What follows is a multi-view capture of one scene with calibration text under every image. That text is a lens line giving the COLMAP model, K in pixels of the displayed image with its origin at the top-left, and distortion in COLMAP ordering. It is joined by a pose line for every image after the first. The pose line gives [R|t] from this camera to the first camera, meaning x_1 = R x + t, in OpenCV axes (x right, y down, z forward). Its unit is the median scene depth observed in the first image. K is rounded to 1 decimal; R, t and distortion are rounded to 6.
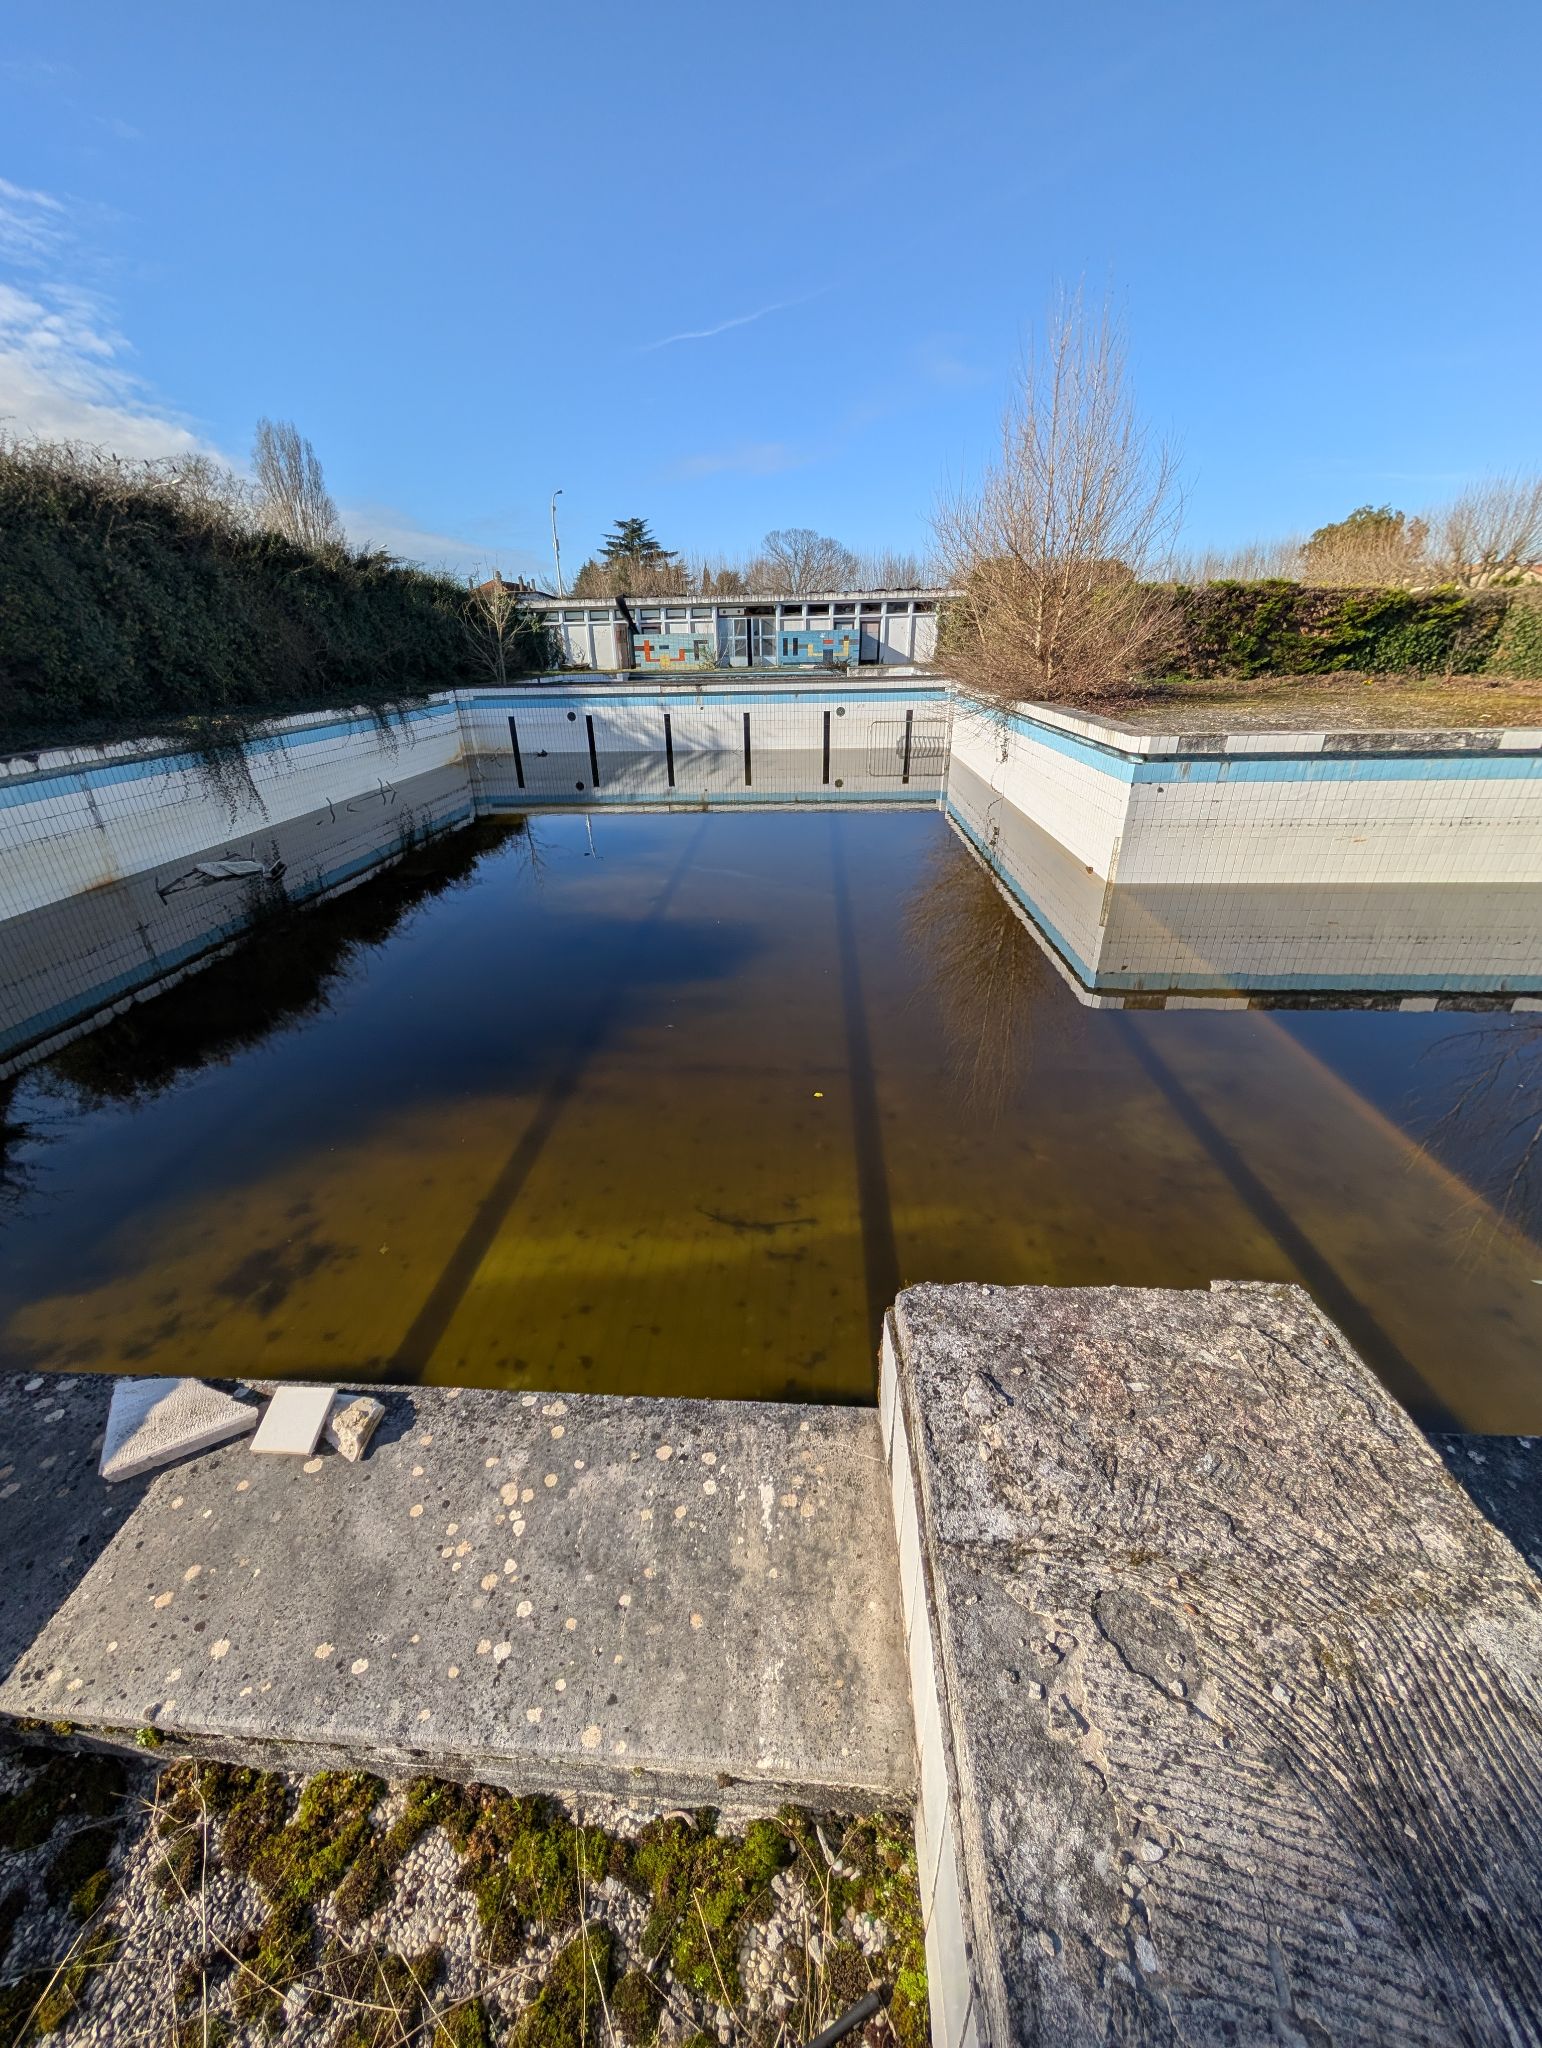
lens RADIAL K [[778.5, 0, 762.0], [0, 778.5, 1025.2], [0, 0, 1]] dist [-0.008339, 0.007069]
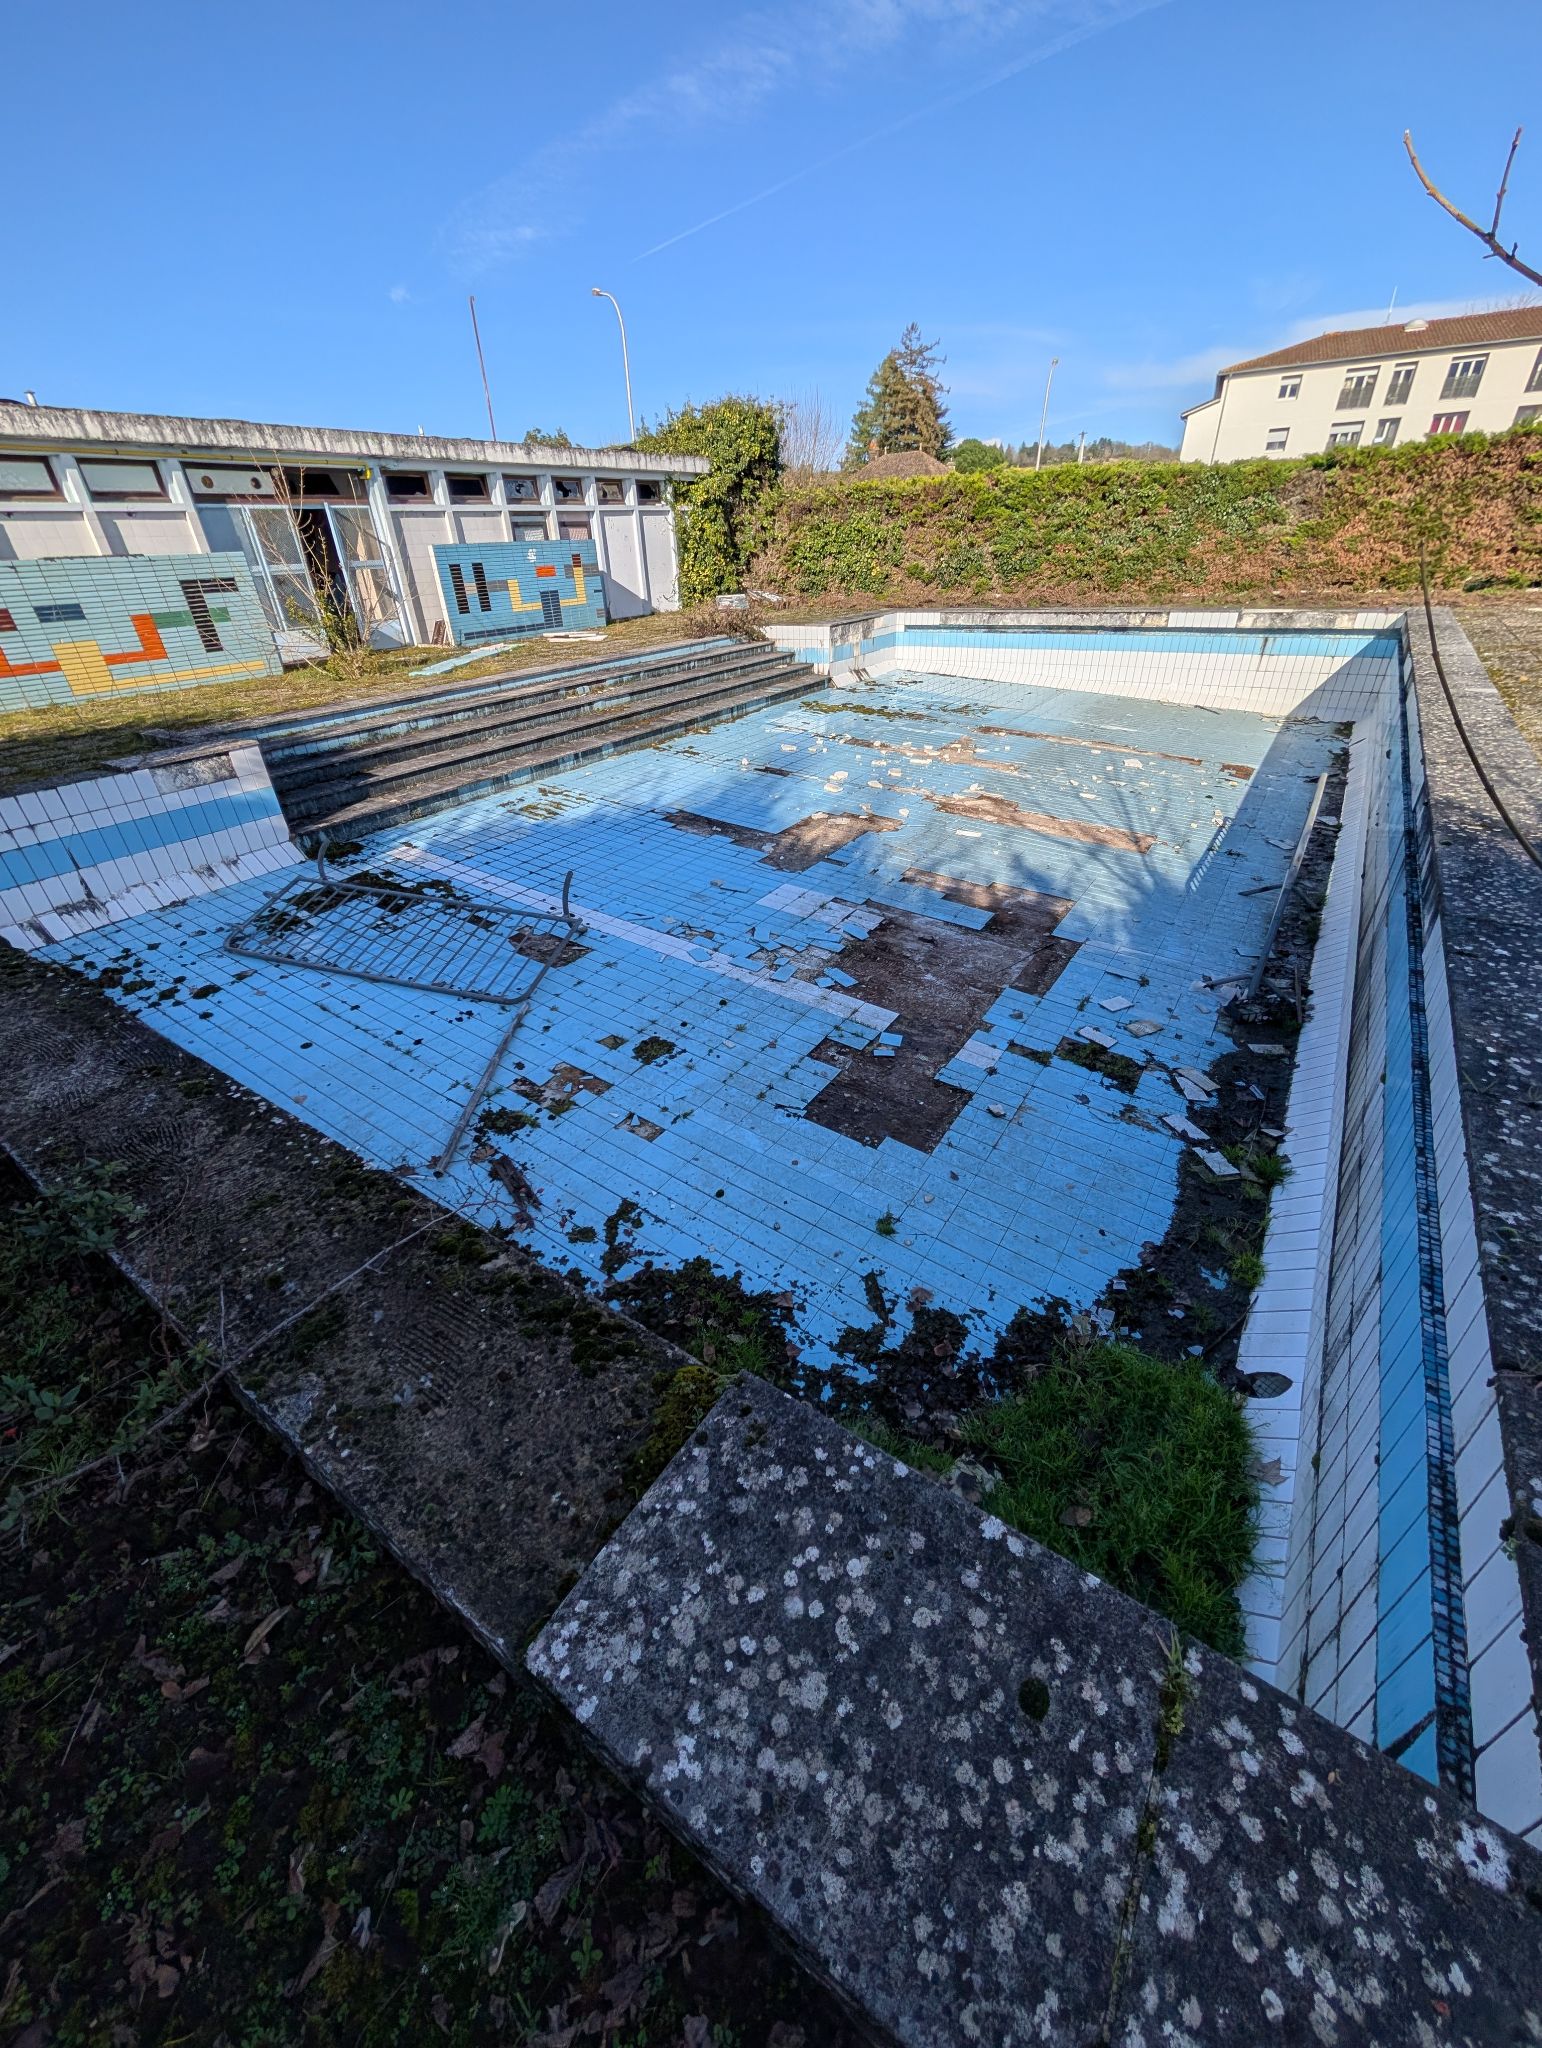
lens RADIAL K [[780.1, 0, 760.6], [0, 780.1, 1020.4], [0, 0, 1]] dist [-0.000482, 0.000789]
pose [[0.516410, -0.448453, 0.729528, -0.407754], [0.413446, 0.876611, 0.246202, -0.545608], [-0.749922, 0.174479, 0.638102, 1.112980]]
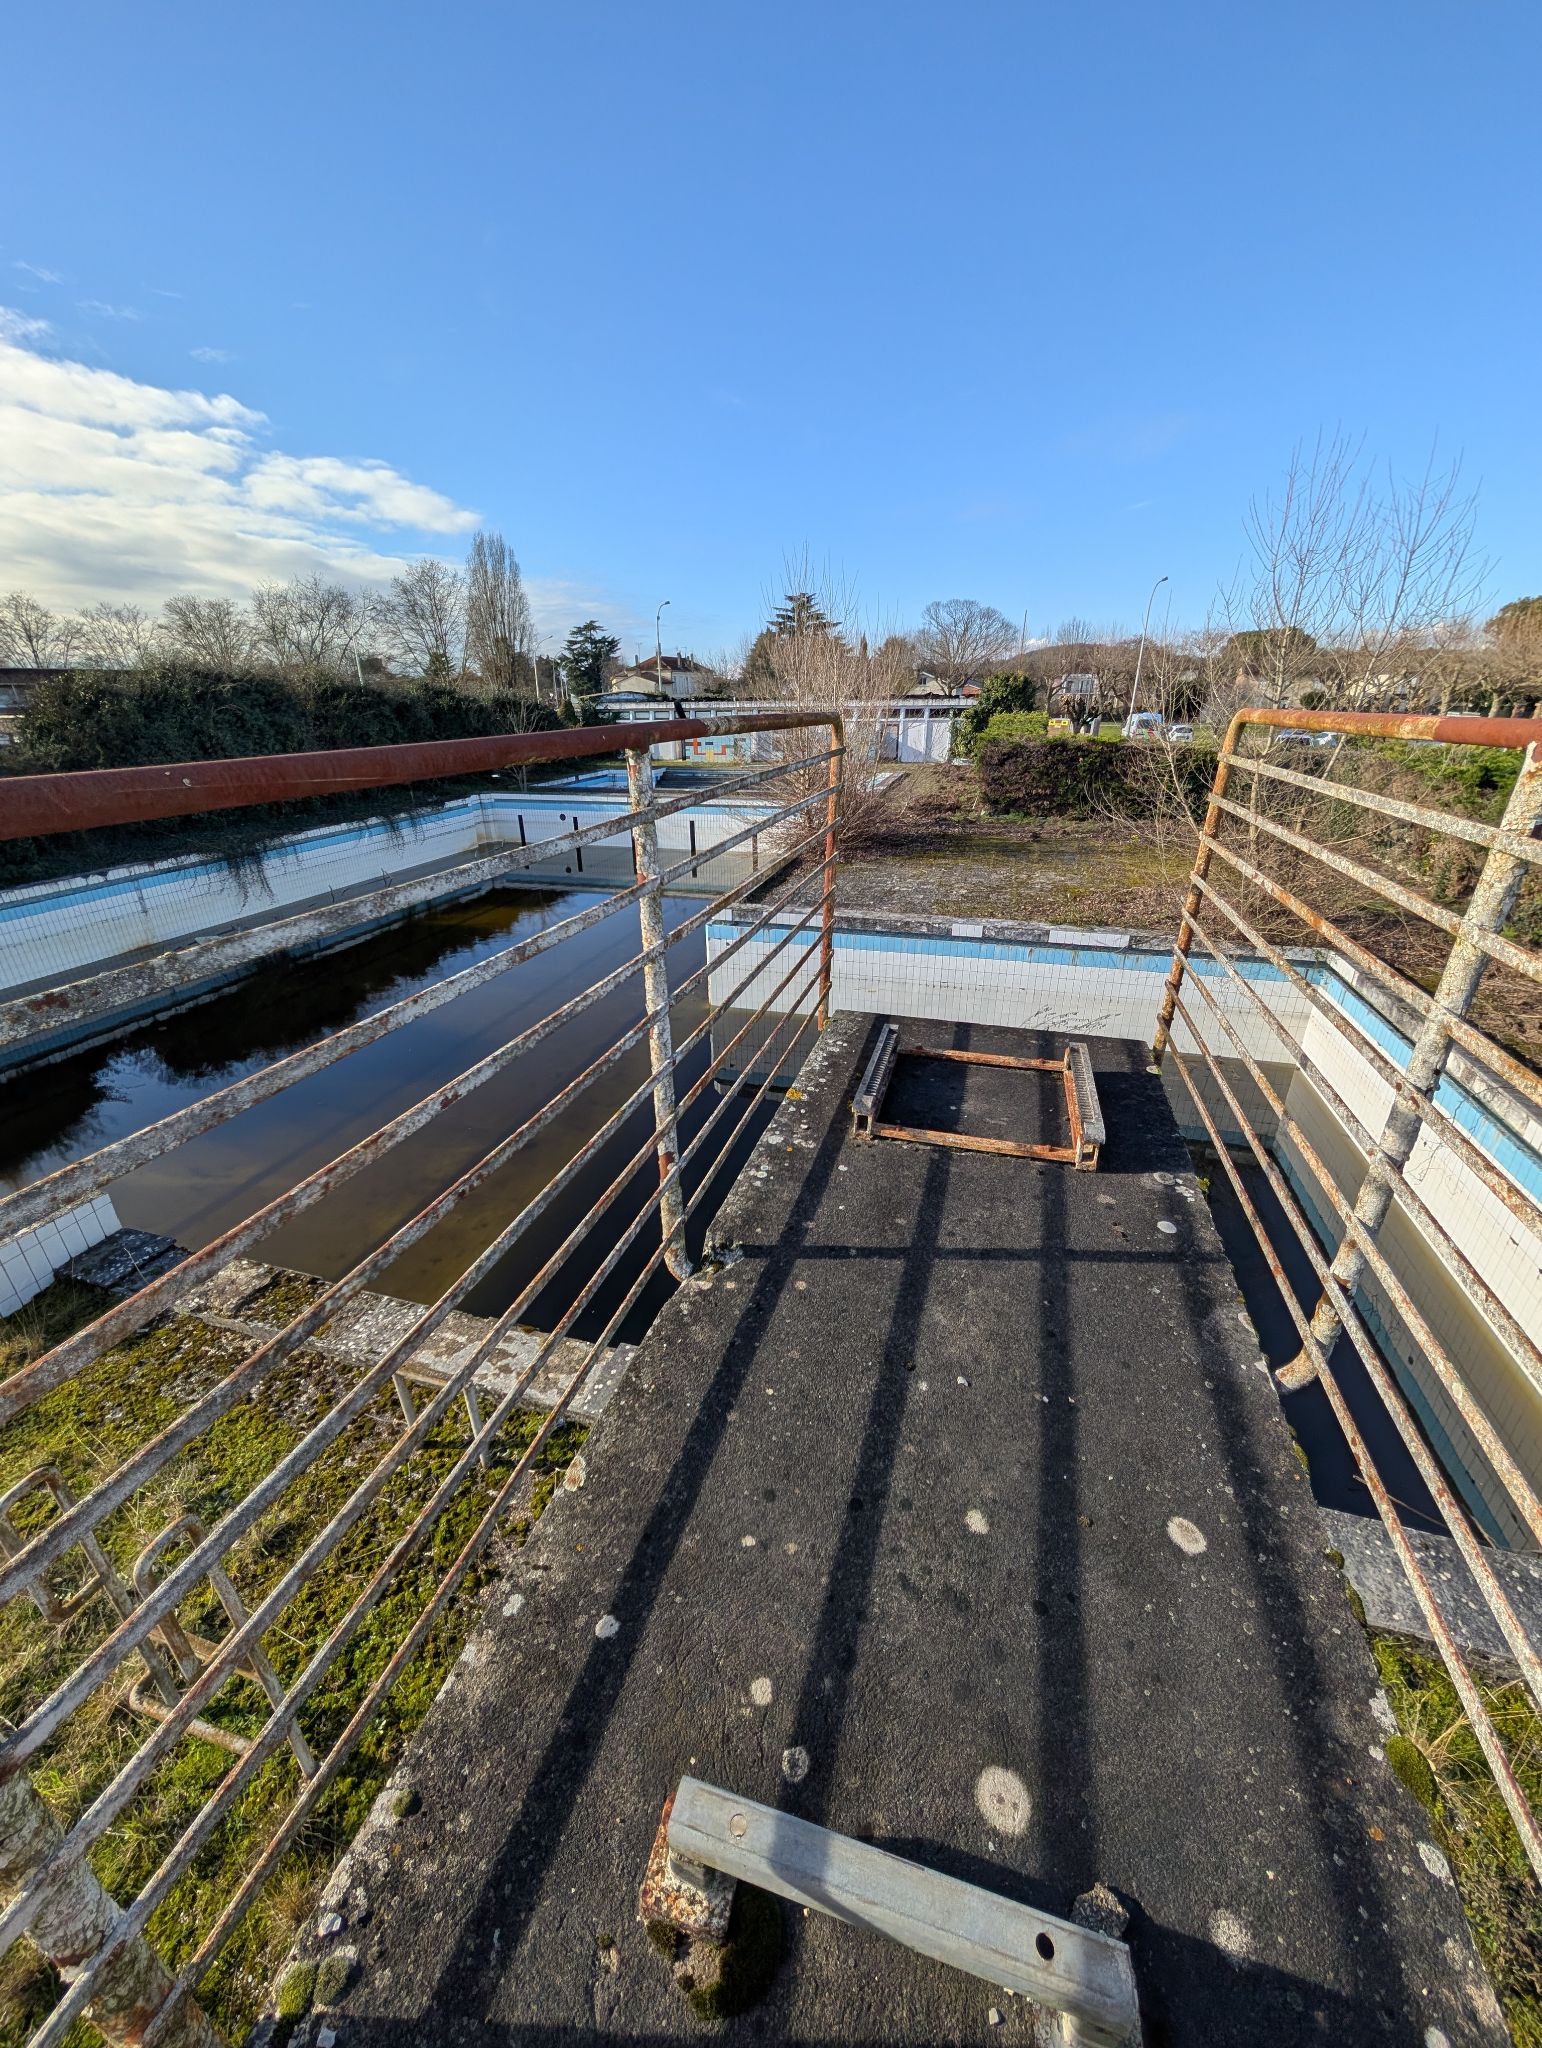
lens RADIAL K [[777.5, 0, 764.2], [0, 777.5, 1024.8], [0, 0, 1]] dist [-0.001184, -0.000292]
pose [[0.973511, 0.096260, -0.207388, 0.381099], [-0.107038, 0.993394, -0.041363, -0.045351], [0.202036, 0.062466, 0.977384, -0.154874]]
